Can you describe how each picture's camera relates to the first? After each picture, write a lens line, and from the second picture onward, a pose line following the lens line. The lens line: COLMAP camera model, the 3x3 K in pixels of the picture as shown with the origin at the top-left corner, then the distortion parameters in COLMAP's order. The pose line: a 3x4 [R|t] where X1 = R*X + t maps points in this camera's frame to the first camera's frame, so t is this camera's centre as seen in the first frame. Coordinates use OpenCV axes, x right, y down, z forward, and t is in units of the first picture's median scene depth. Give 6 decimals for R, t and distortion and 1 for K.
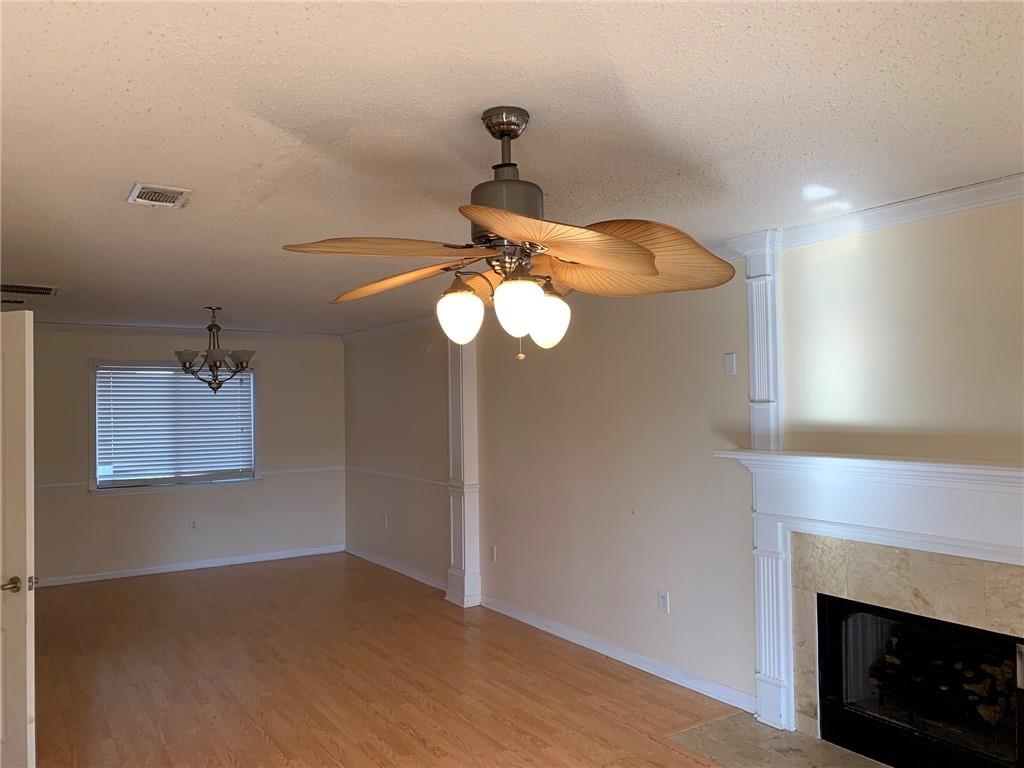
lens RADIAL K [[791.6, 0, 512.0], [0, 791.6, 384.0], [0, 0, 1]] dist [0.012439, -0.000897]
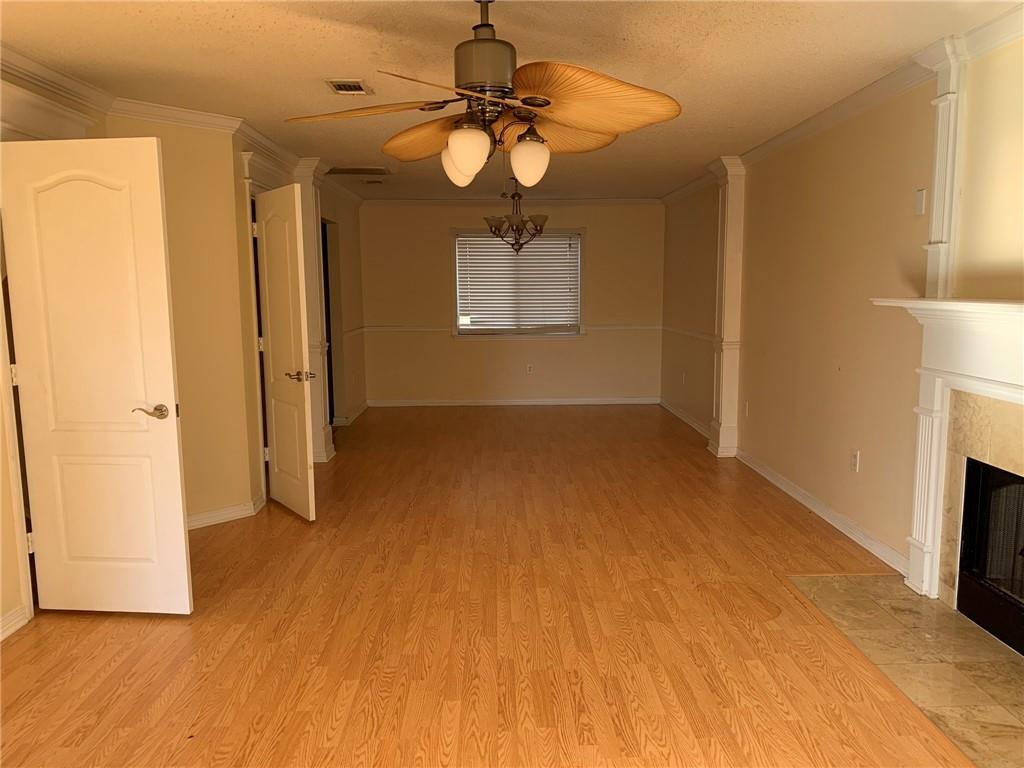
lens RADIAL K [[782.1, 0, 512.0], [0, 782.1, 384.0], [0, 0, 1]] dist [0.089210, -0.106605]
pose [[0.852967, 0.075076, -0.516538, 0.379338], [0.006652, 0.987958, 0.154579, 0.036679], [0.521923, -0.135286, 0.842196, -0.015386]]
